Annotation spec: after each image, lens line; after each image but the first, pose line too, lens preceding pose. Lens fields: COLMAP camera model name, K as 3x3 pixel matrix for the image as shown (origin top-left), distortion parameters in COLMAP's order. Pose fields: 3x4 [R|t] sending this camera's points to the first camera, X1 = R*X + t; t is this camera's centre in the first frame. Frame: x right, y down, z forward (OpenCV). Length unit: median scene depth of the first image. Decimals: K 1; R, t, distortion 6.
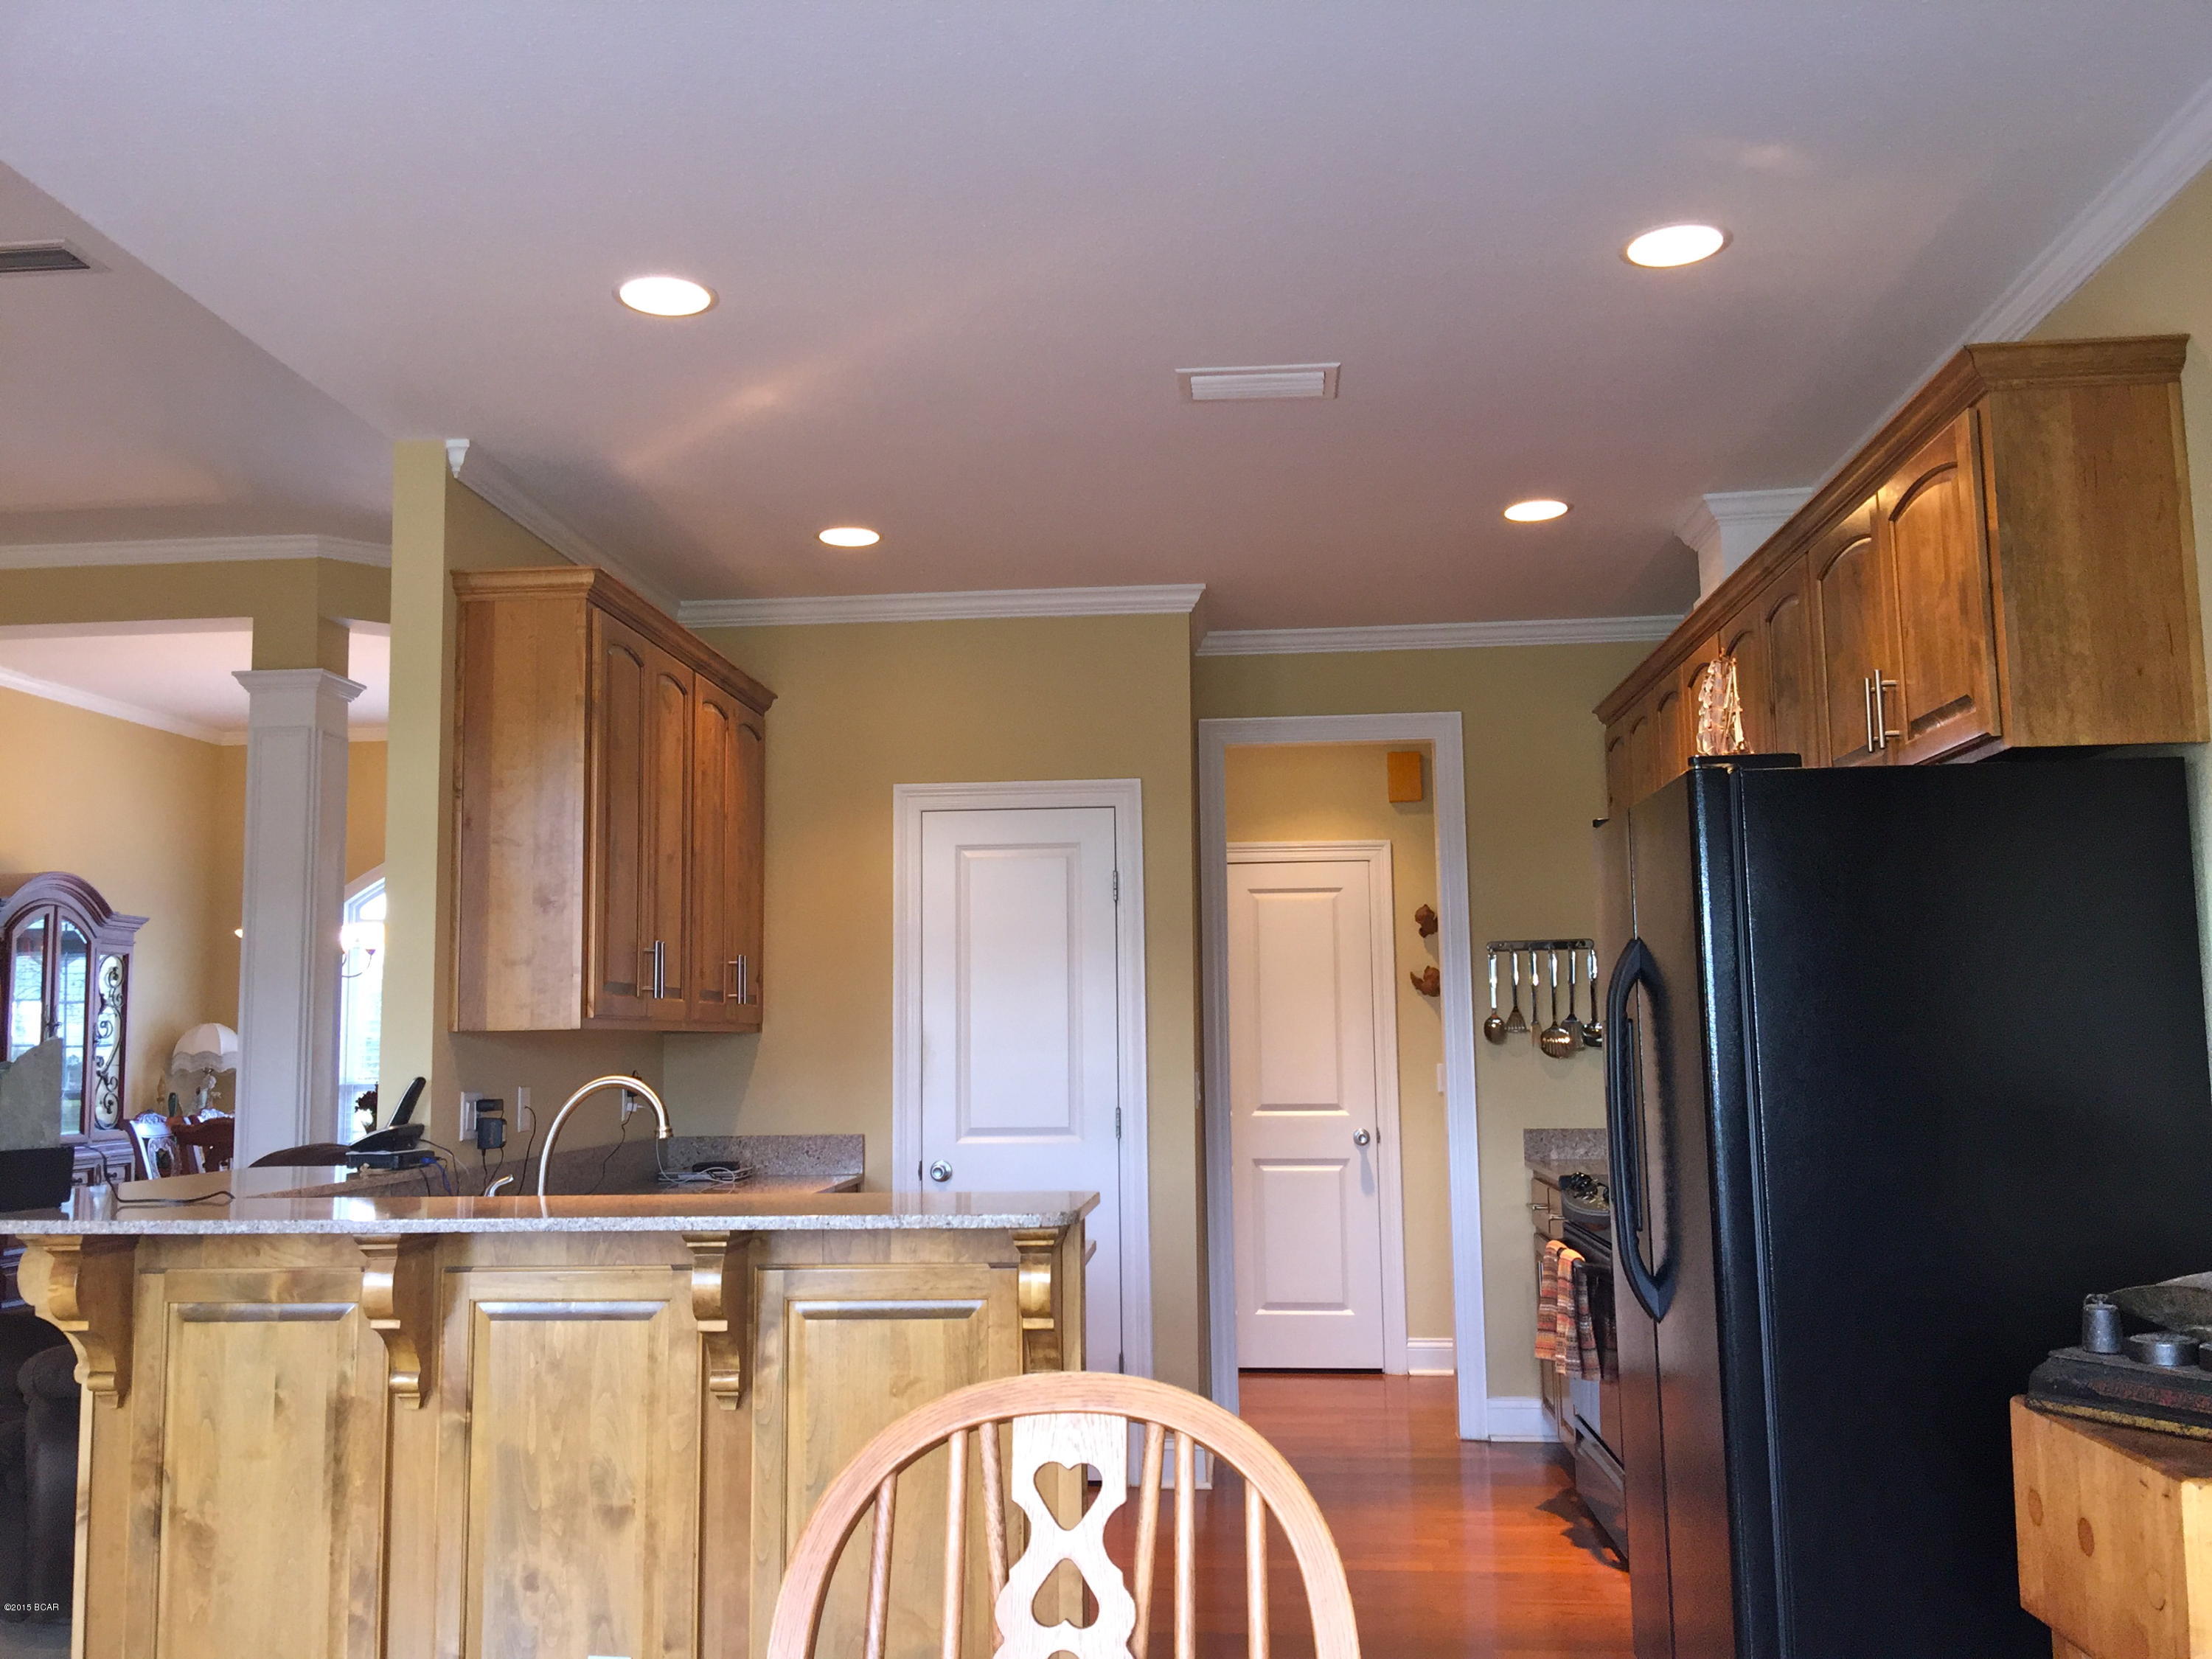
lens RADIAL K [[1874.8, 0, 1107.0], [0, 1874.8, 842.1], [0, 0, 1]] dist [0.084525, -0.138509]
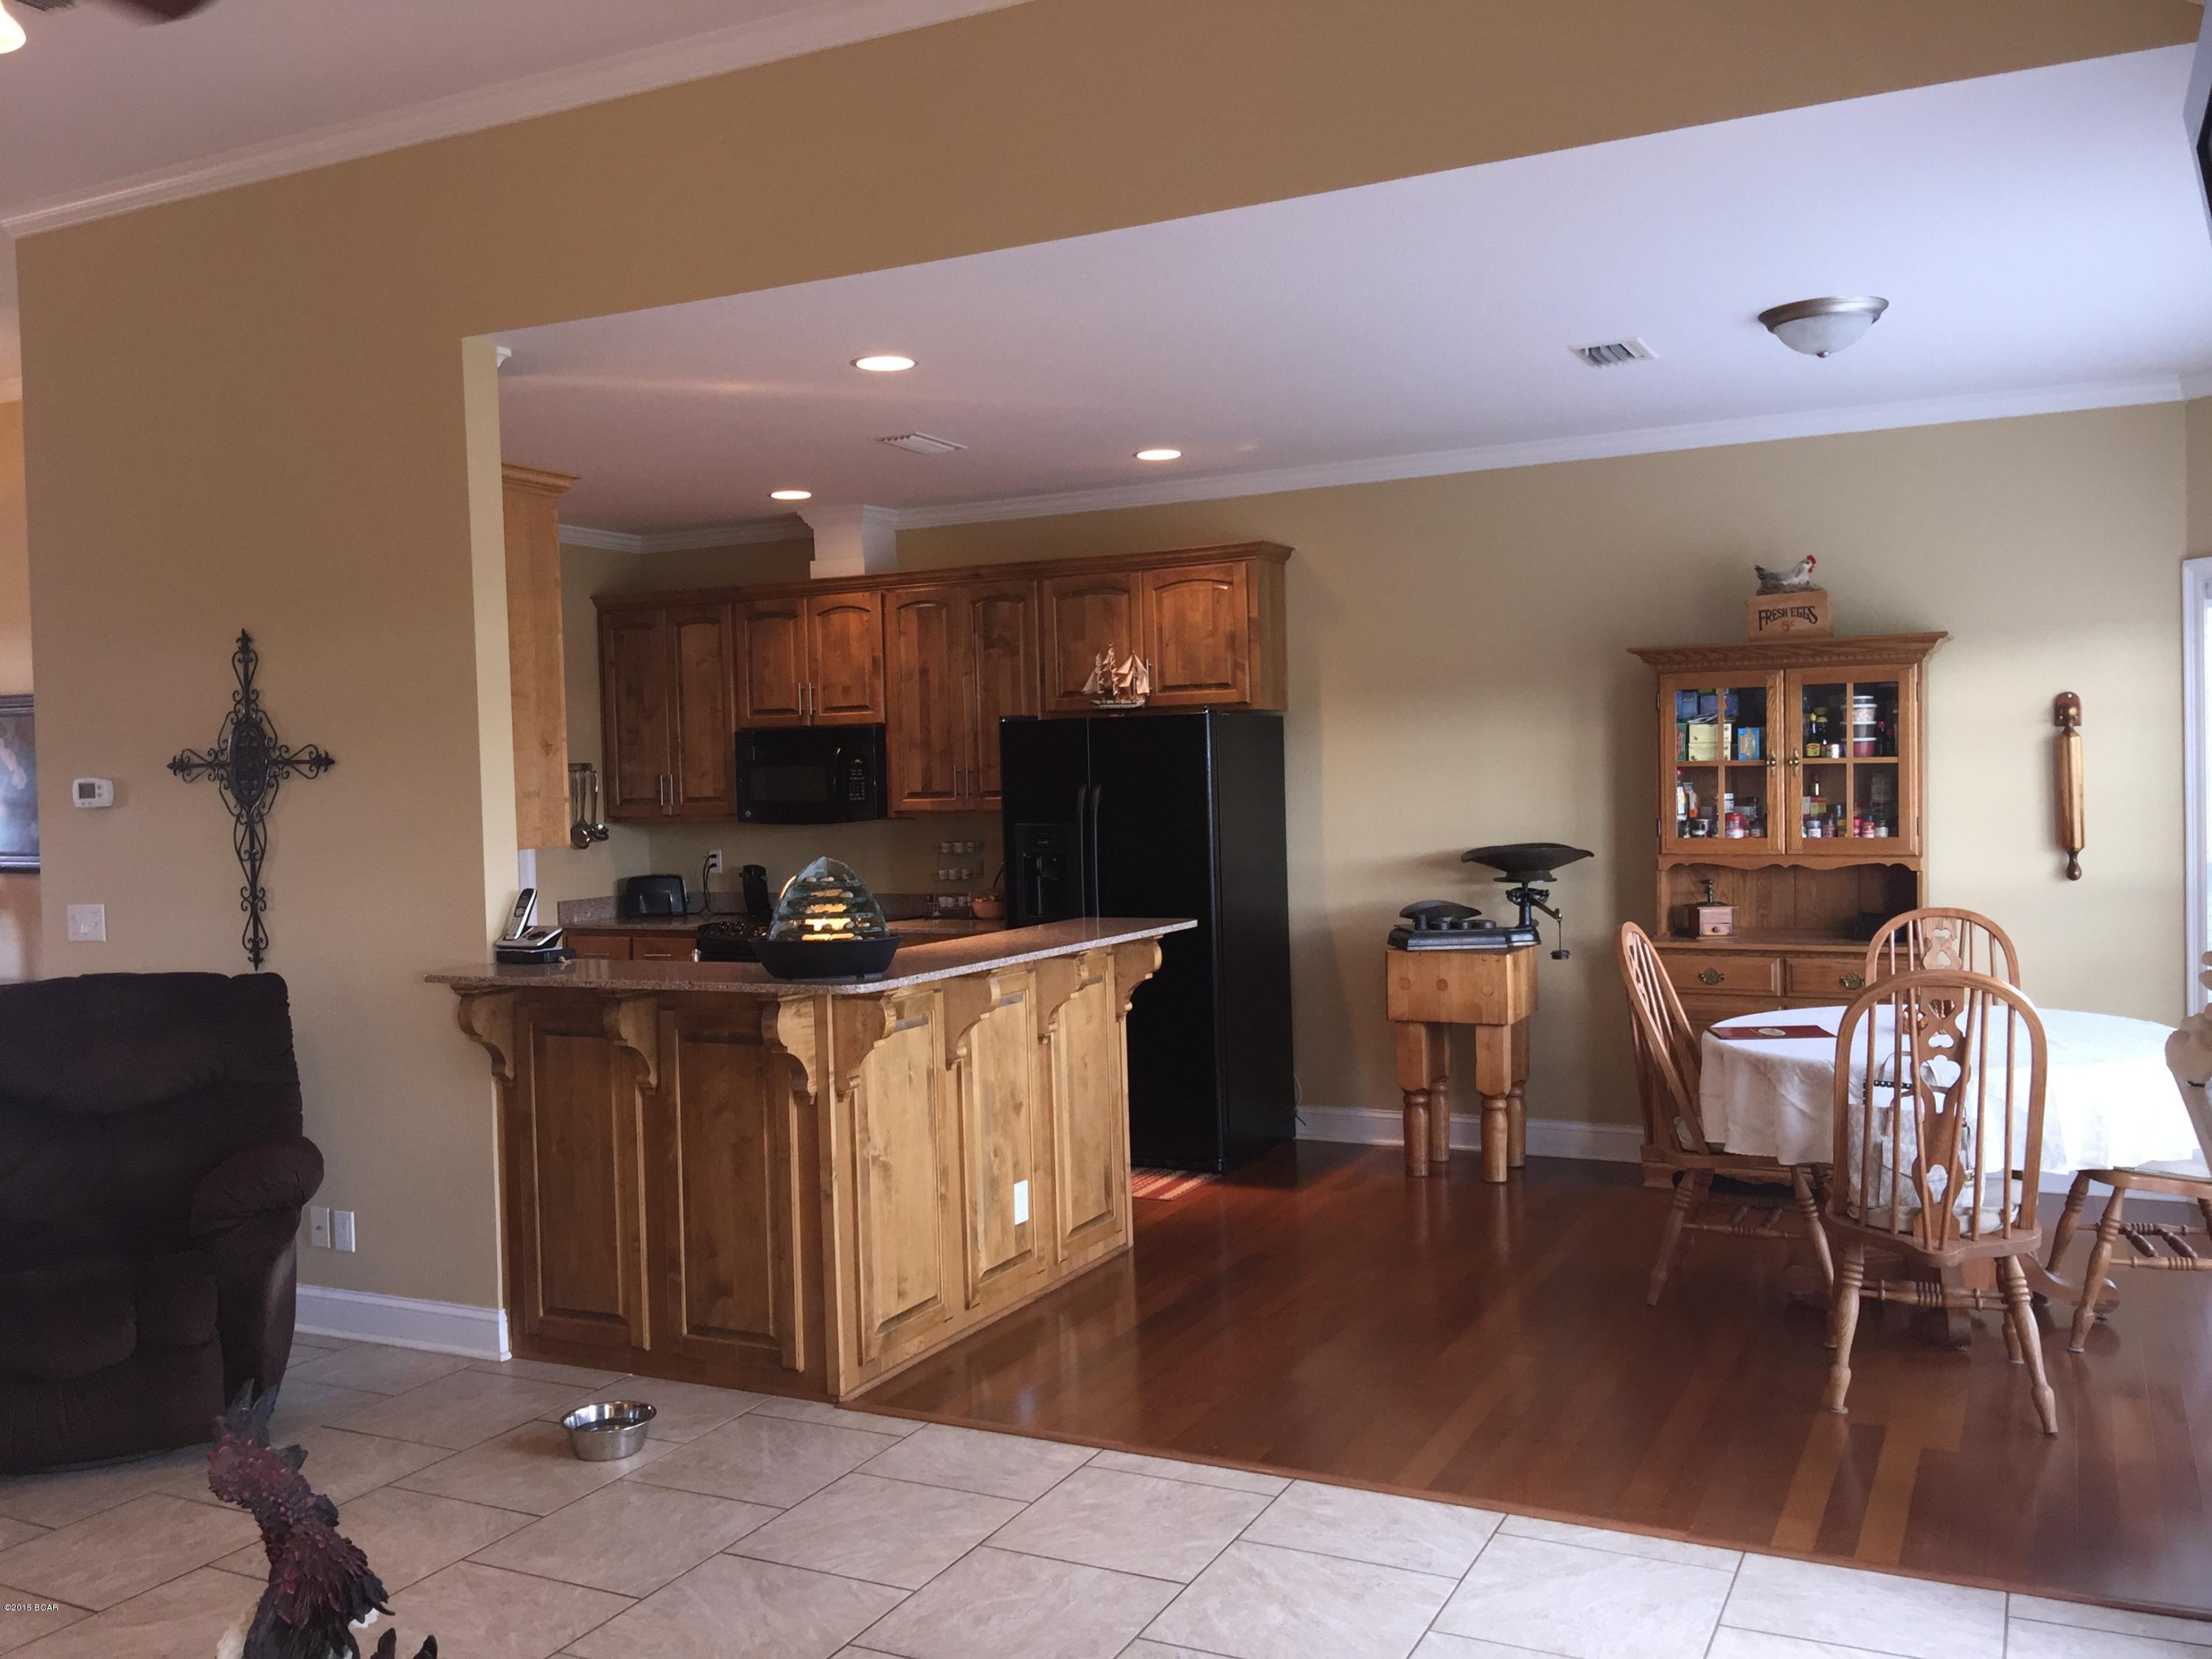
lens RADIAL K [[1874.8, 0, 1091.3], [0, 1874.8, 823.6], [0, 0, 1]] dist [0.084525, -0.138509]
pose [[0.375314, -0.020307, 0.926675, -0.894066], [-0.078527, 0.995469, 0.053619, -0.007798], [-0.923565, -0.092893, 0.372019, 0.139792]]
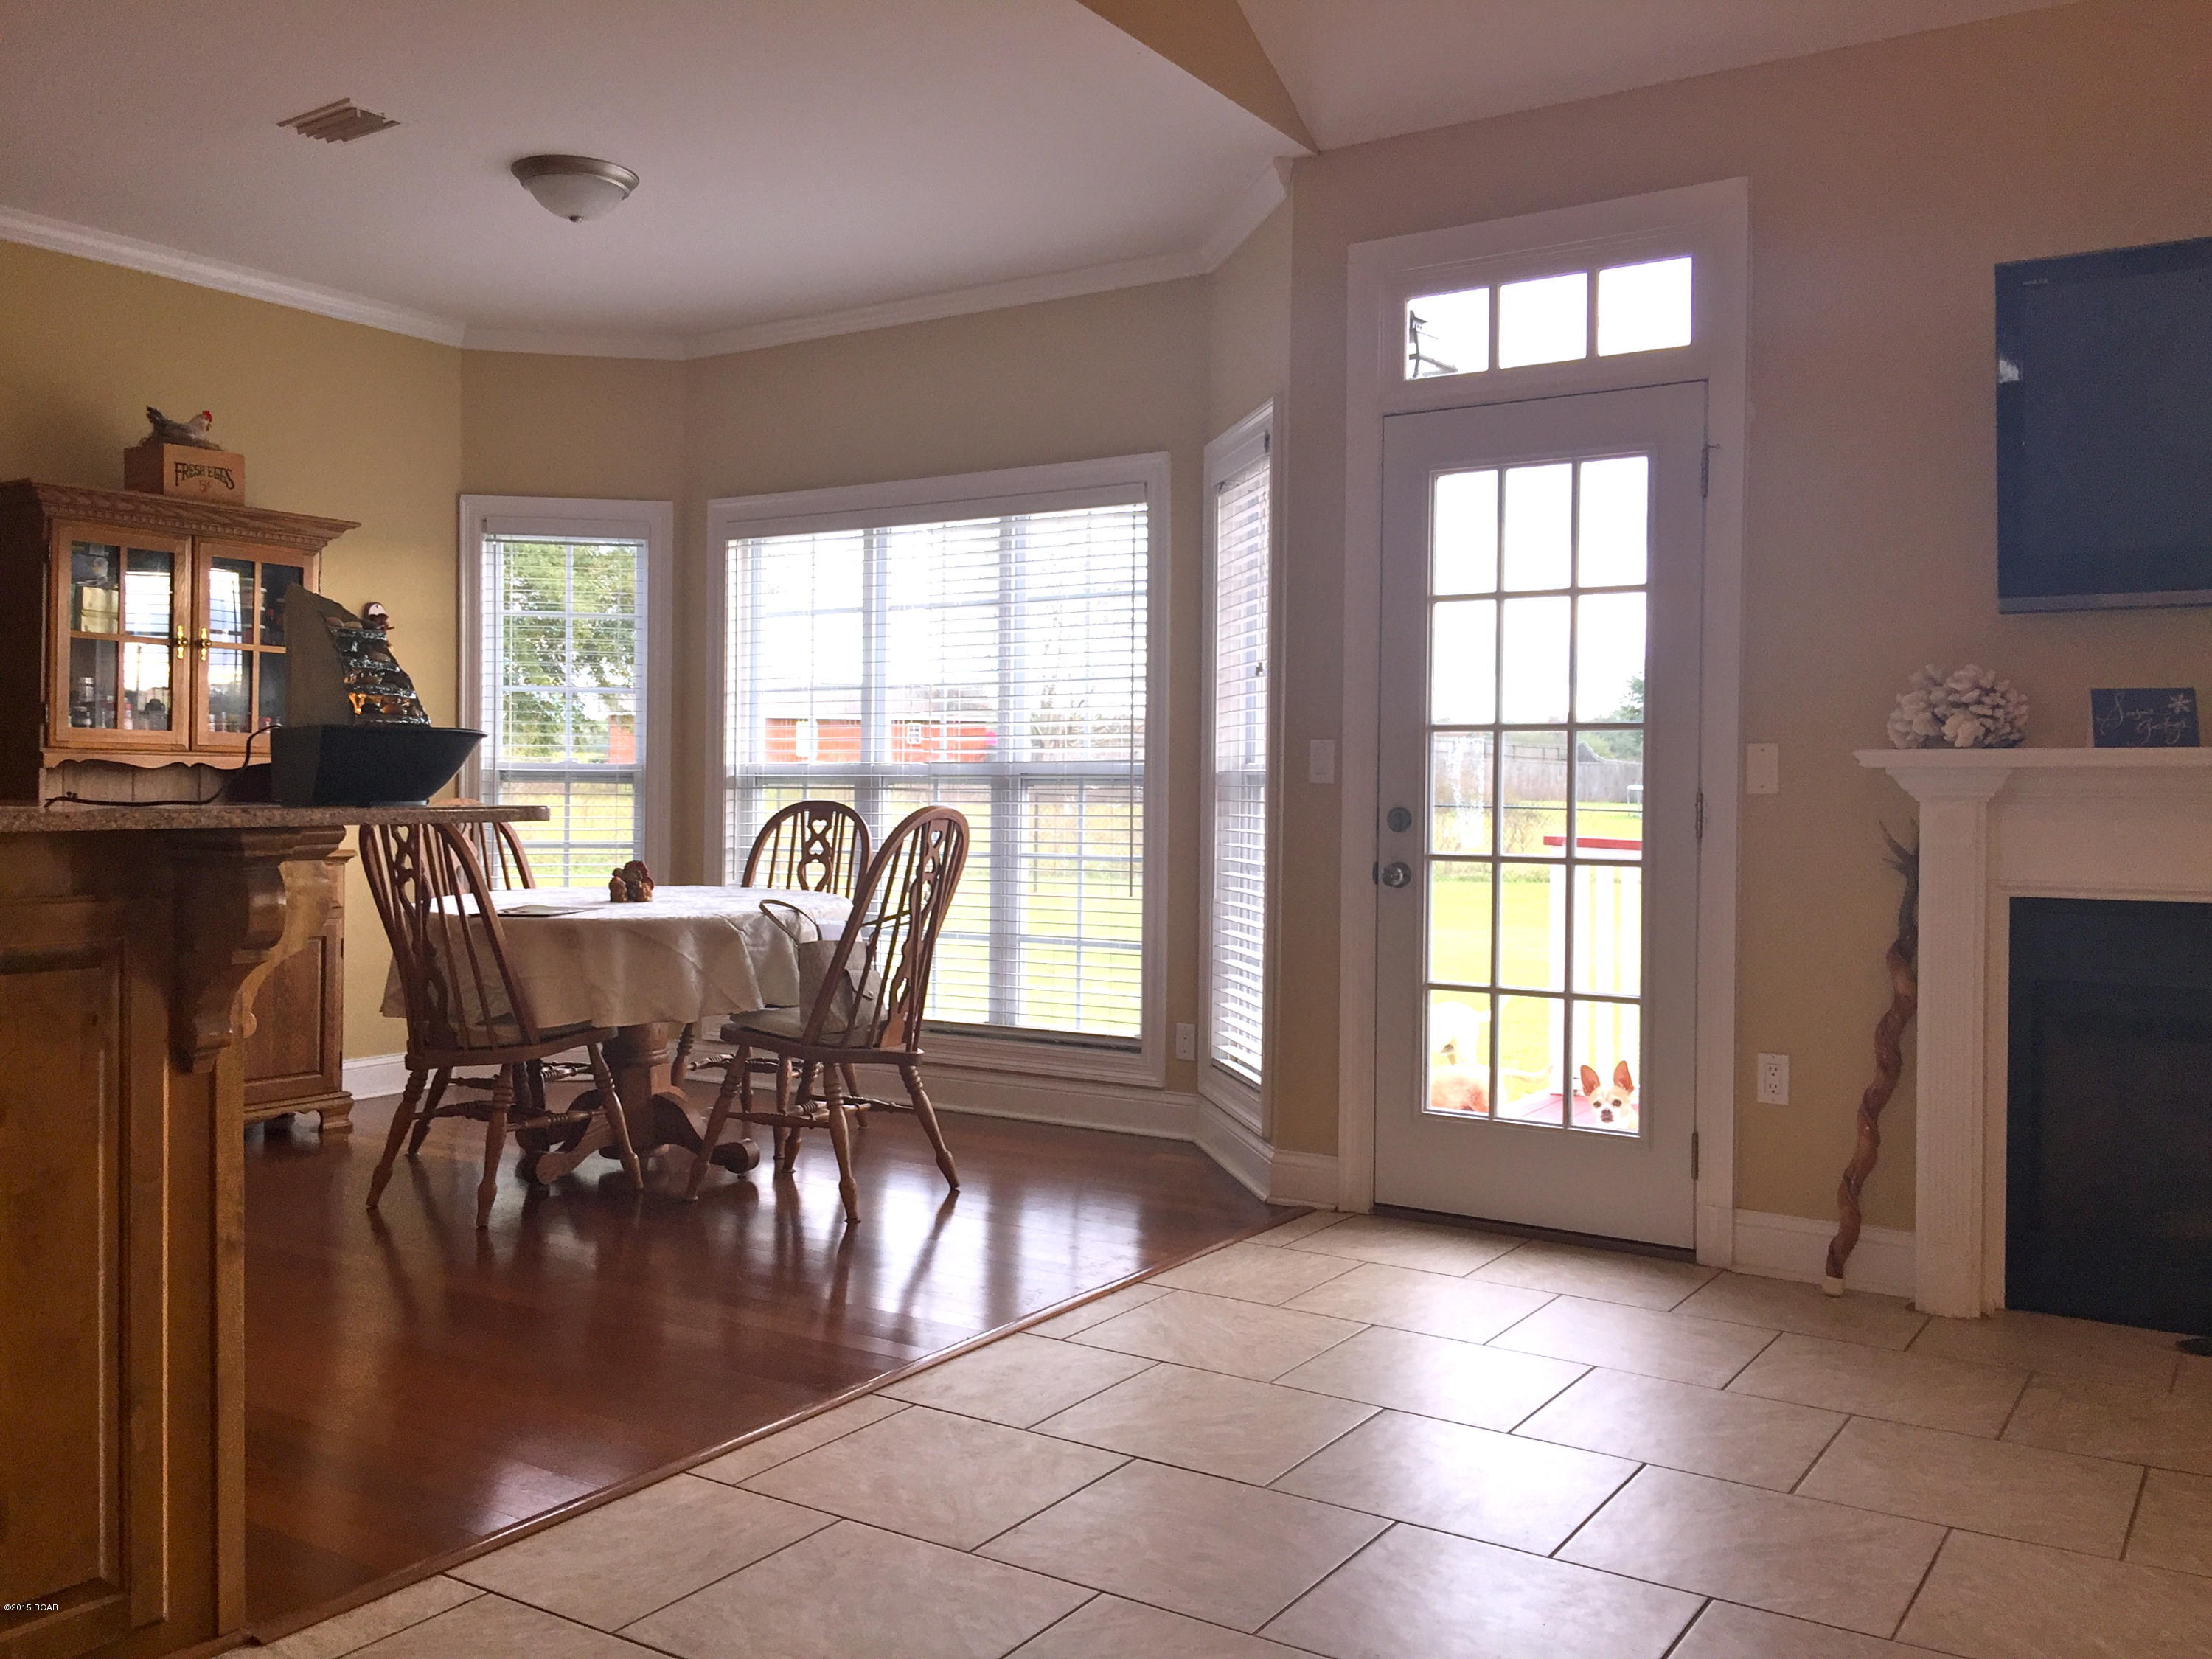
lens RADIAL K [[1874.8, 0, 1090.7], [0, 1874.8, 807.3], [0, 0, 1]] dist [0.084525, -0.138509]
pose [[-0.880146, 0.002877, 0.474693, -0.592282], [-0.045414, 0.994885, -0.090234, 0.120753], [-0.472525, -0.100977, -0.875513, 0.743606]]
